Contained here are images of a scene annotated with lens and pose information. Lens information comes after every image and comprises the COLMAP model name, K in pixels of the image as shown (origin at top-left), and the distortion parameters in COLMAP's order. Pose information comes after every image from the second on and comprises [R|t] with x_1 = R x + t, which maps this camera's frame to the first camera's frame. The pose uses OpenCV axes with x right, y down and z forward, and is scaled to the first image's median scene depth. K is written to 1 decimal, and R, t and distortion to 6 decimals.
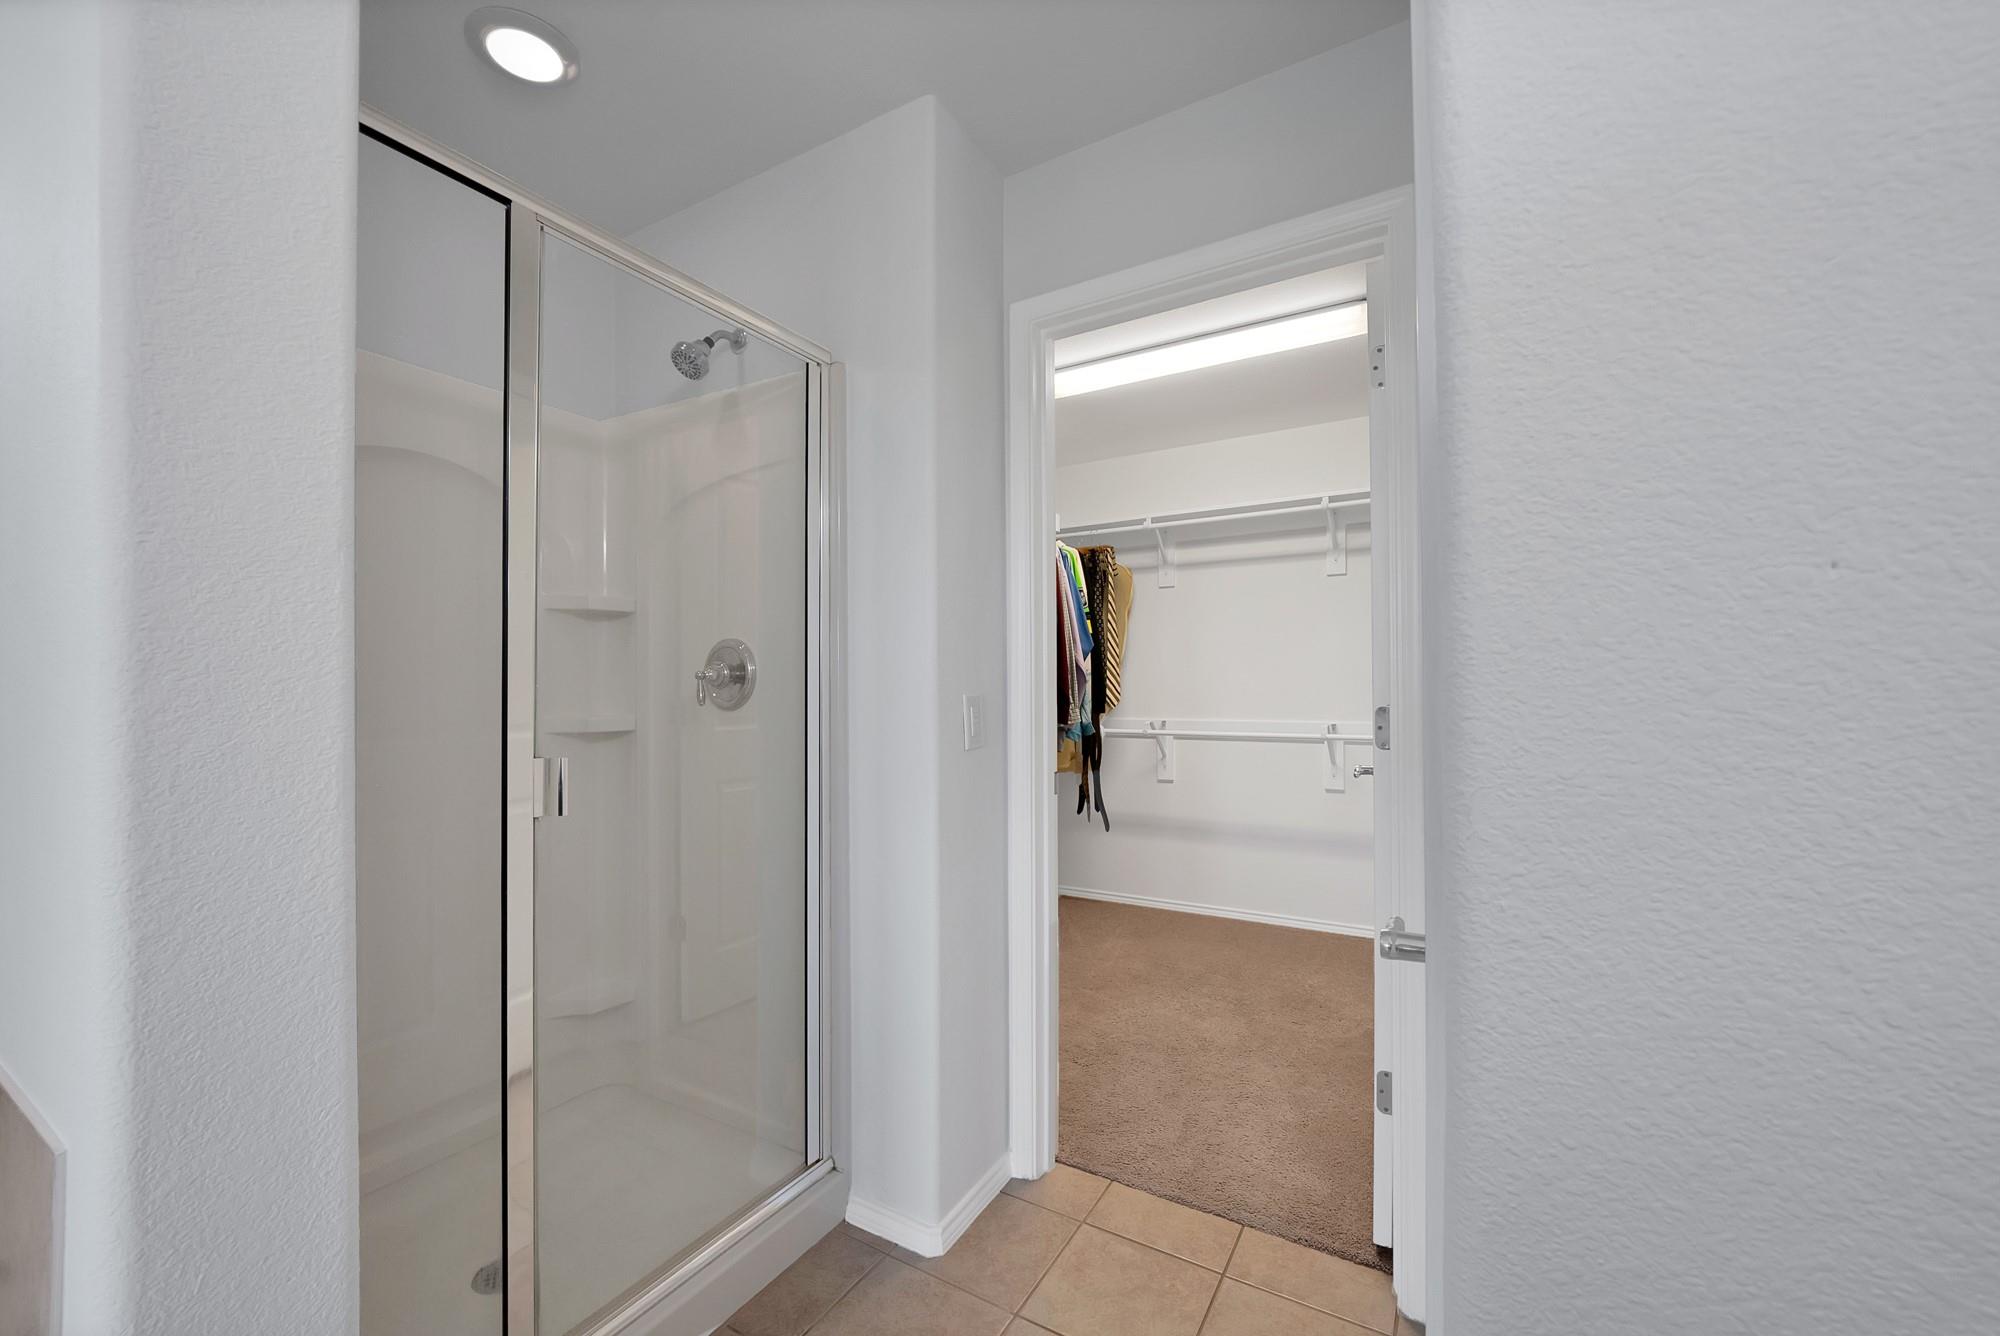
lens RADIAL K [[795.6, 0, 1000.0], [0, 795.6, 668.0], [0, 0, 1]] dist [-0.001457, -0.000187]
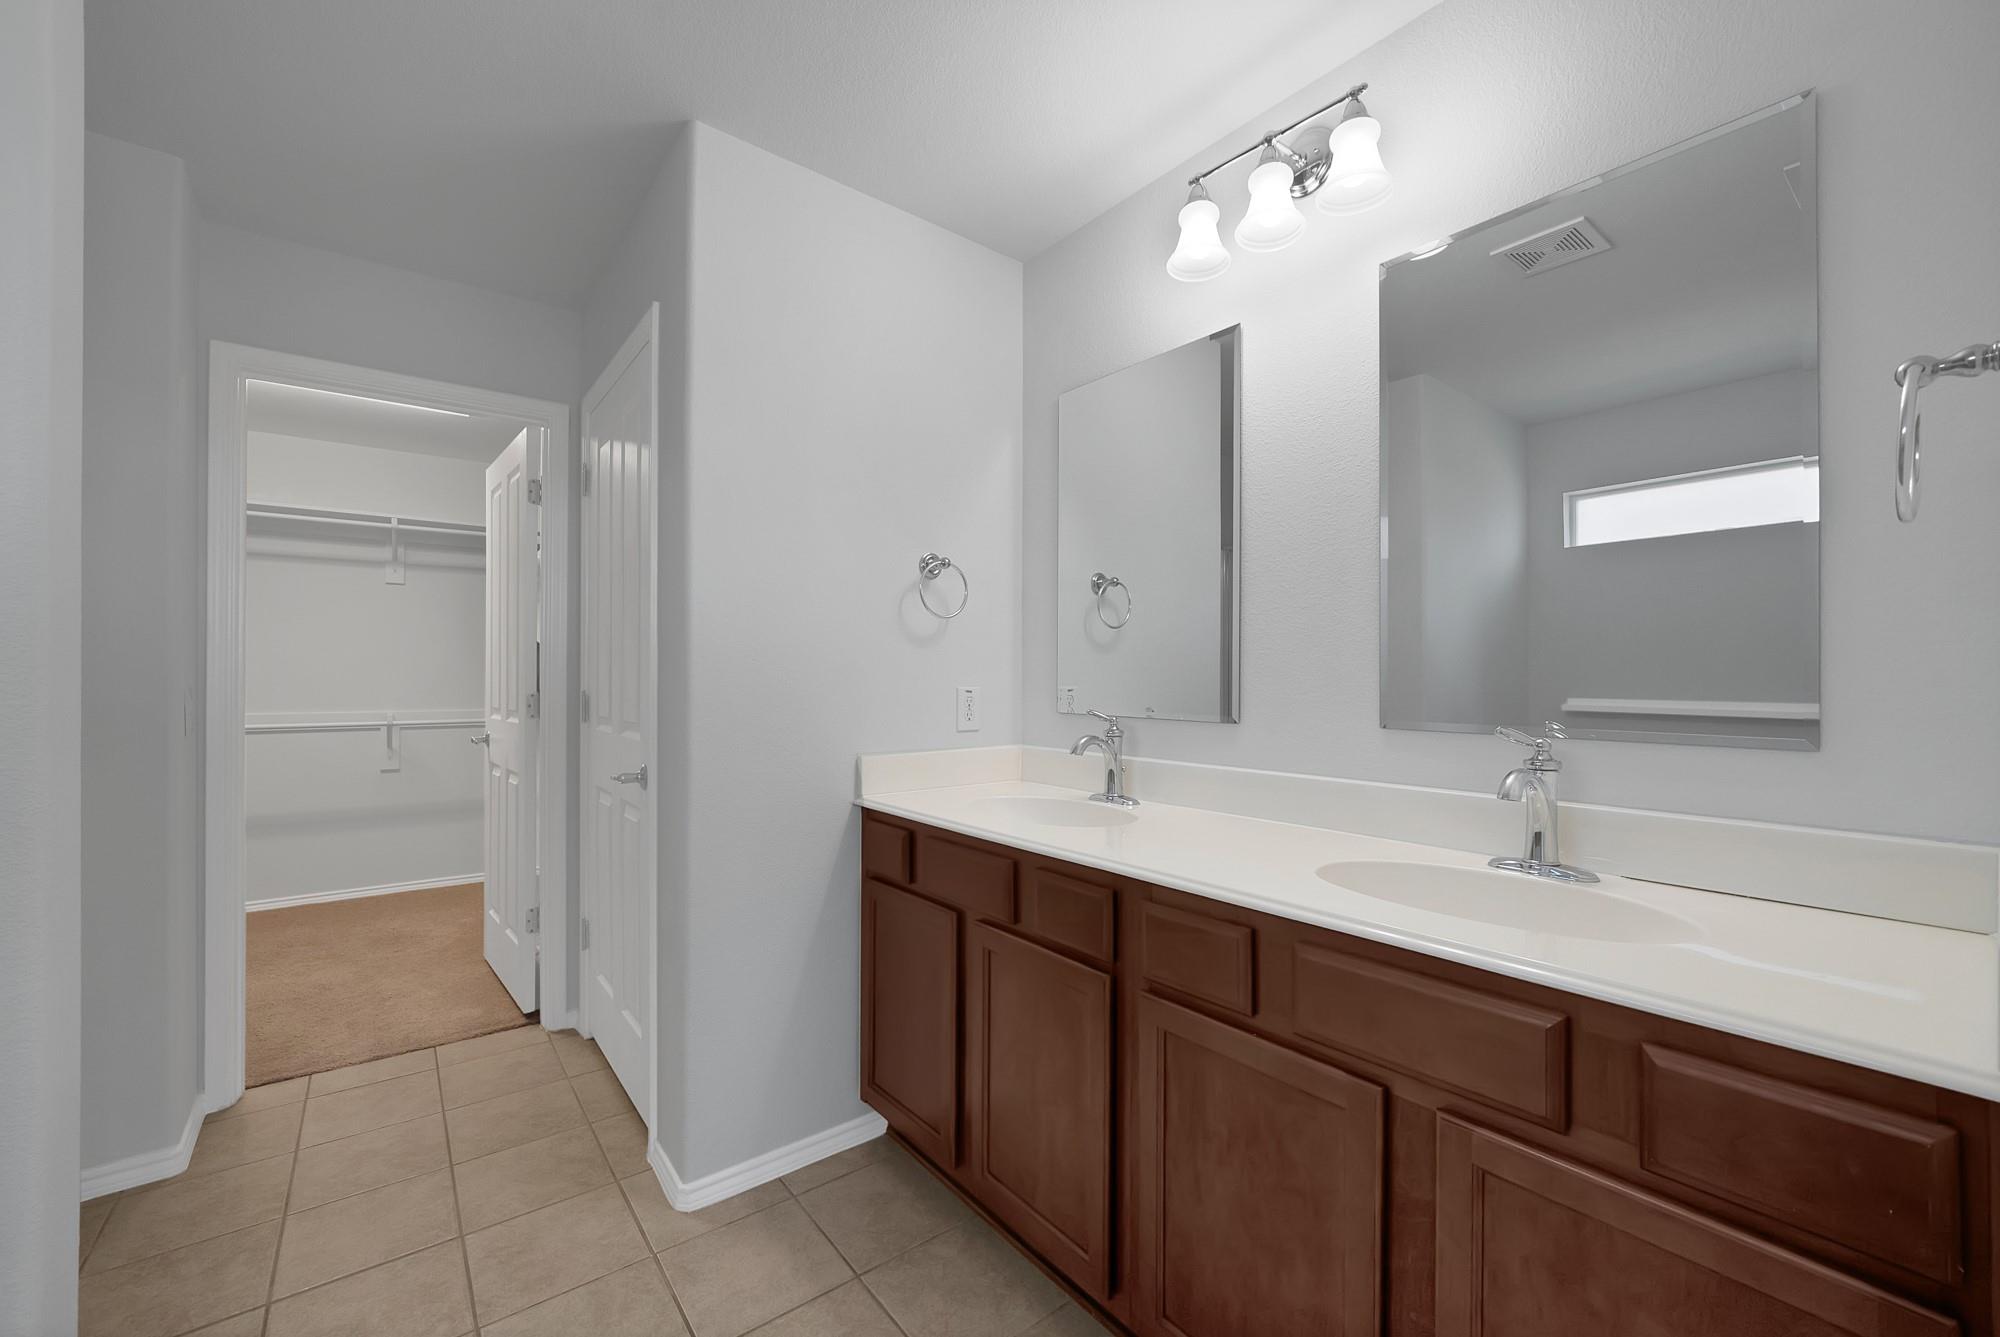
lens RADIAL K [[795.6, 0, 1000.0], [0, 795.6, 668.5], [0, 0, 1]] dist [-0.001457, -0.000187]
pose [[0.360746, 0.007805, 0.932632, -0.358491], [-0.015380, 0.999879, -0.002418, -0.004955], [-0.932537, -0.013471, 0.360822, -0.254928]]
